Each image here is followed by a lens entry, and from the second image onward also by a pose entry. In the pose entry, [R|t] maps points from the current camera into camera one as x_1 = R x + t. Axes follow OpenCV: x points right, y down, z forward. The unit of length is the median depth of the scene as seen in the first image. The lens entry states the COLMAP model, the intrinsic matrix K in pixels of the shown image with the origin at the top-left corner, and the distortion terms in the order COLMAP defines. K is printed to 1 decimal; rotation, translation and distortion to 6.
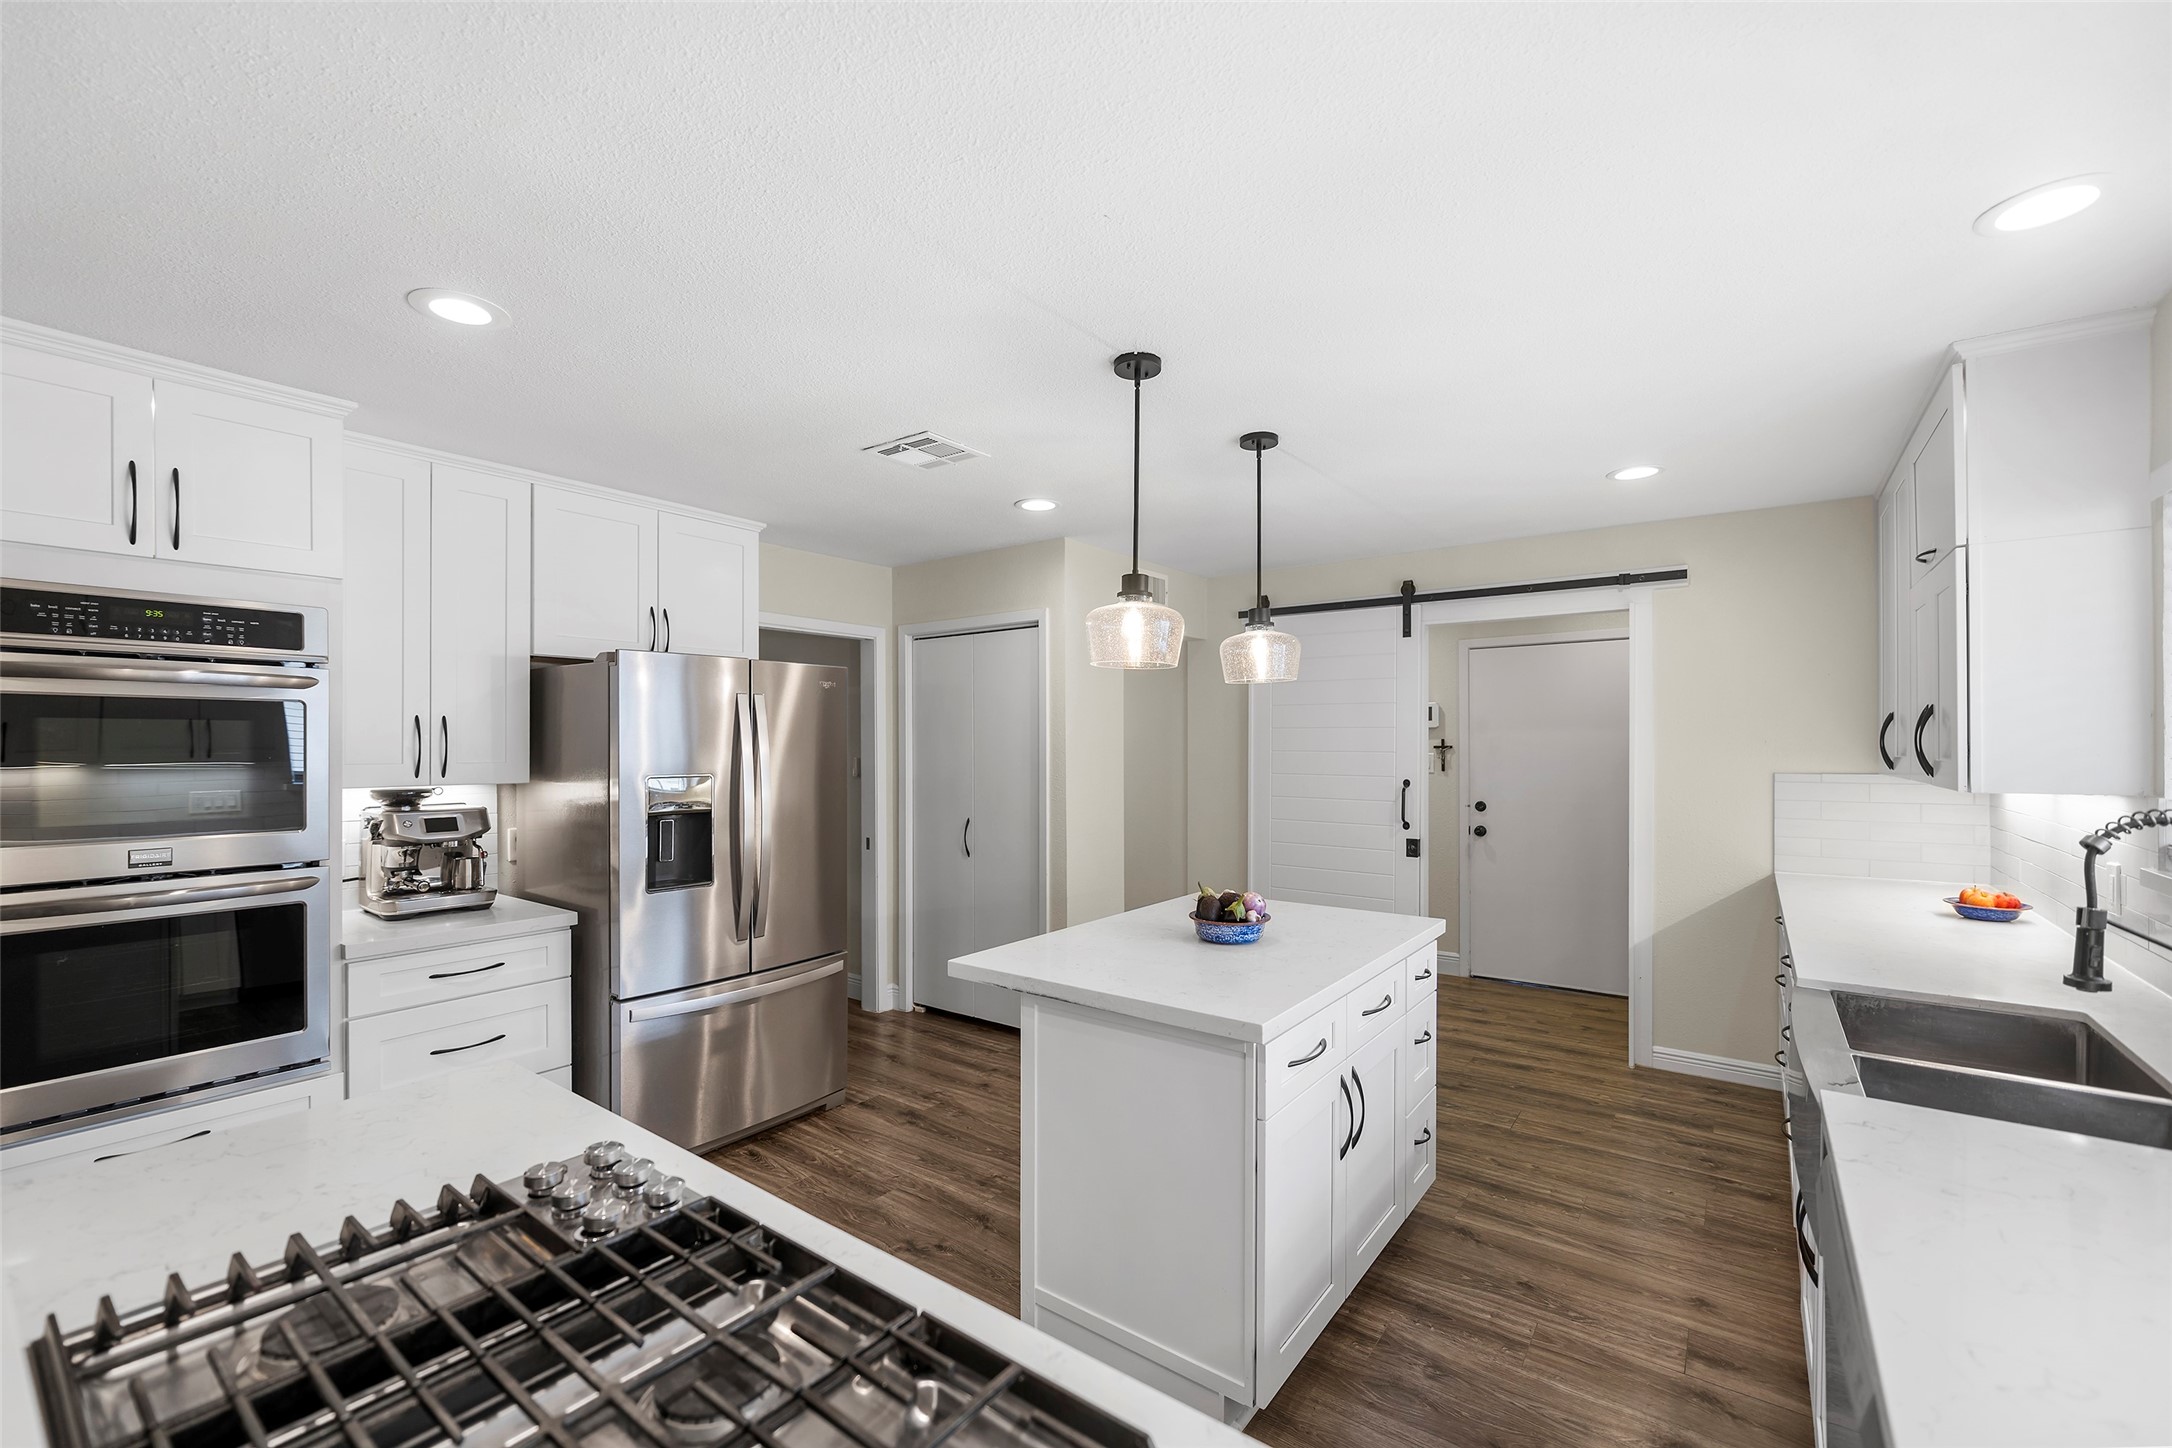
lens RADIAL K [[880.2, 0, 1077.4], [0, 880.2, 754.4], [0, 0, 1]] dist [-0.007850, -0.001523]
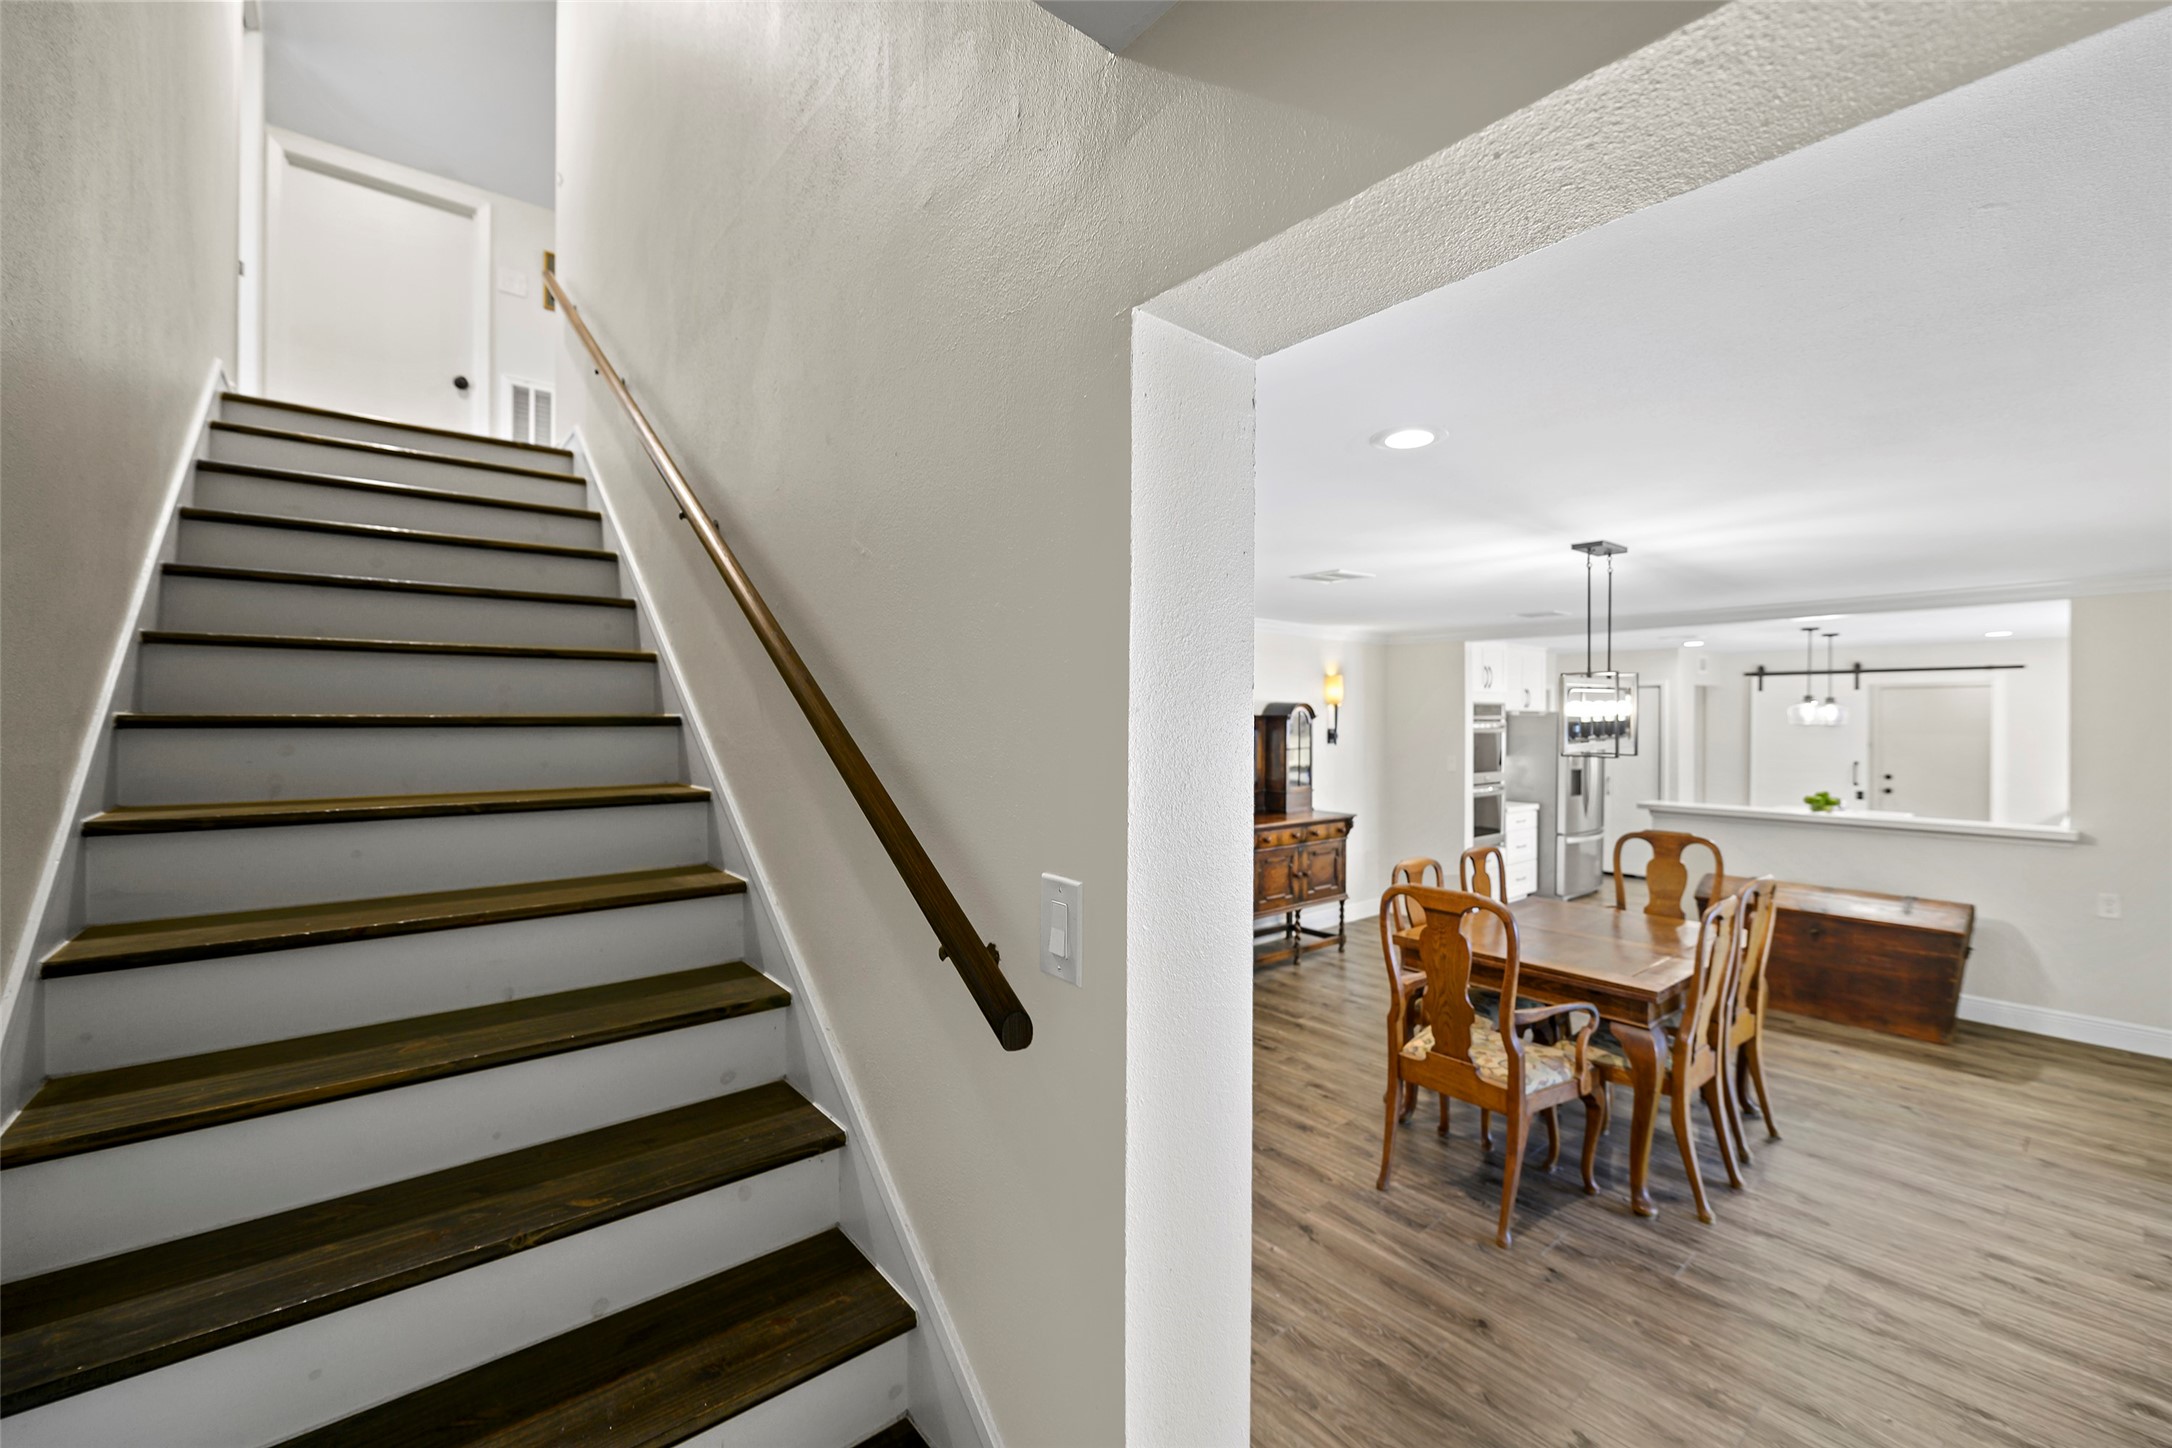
lens RADIAL K [[880.2, 0, 1076.6], [0, 880.2, 720.7], [0, 0, 1]] dist [-0.007850, -0.001523]
pose [[0.972503, 0.004795, -0.232841, -1.013633], [-0.006736, 0.999949, -0.007542, -0.041582], [0.232793, 0.008903, 0.972486, -1.536892]]
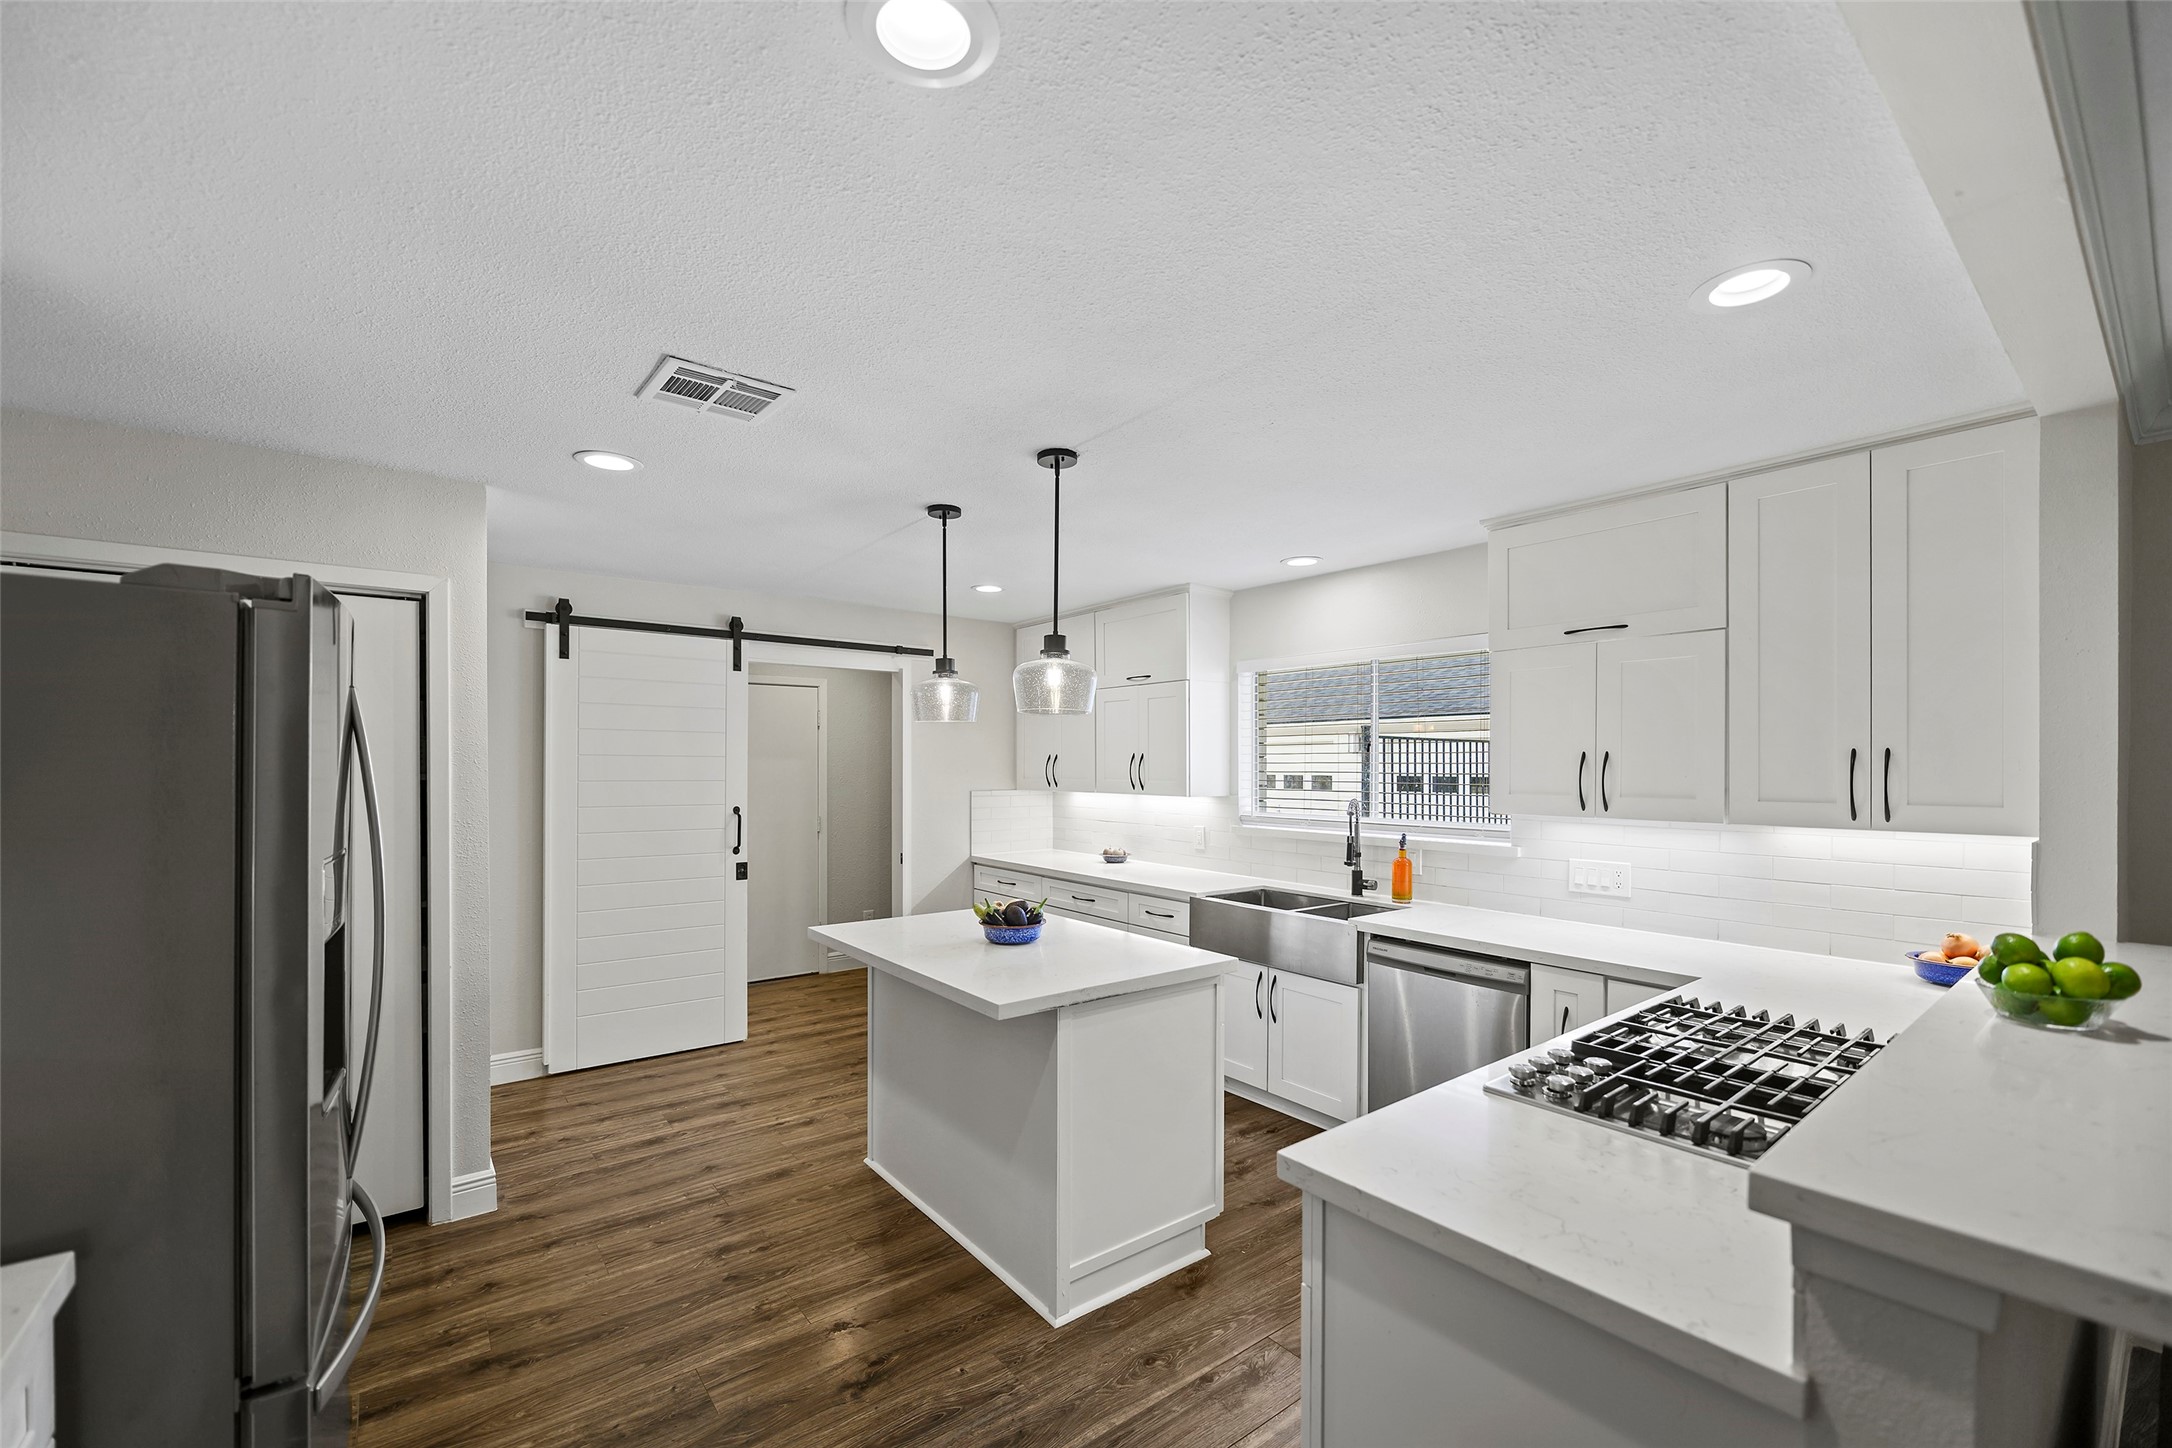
lens RADIAL K [[880.2, 0, 1091.0], [0, 880.2, 772.6], [0, 0, 1]] dist [-0.007850, -0.001523]
pose [[0.253392, -0.006217, 0.967344, -0.607204], [0.006786, 0.999966, 0.004650, -0.015694], [-0.967340, 0.005386, 0.253426, 0.371083]]
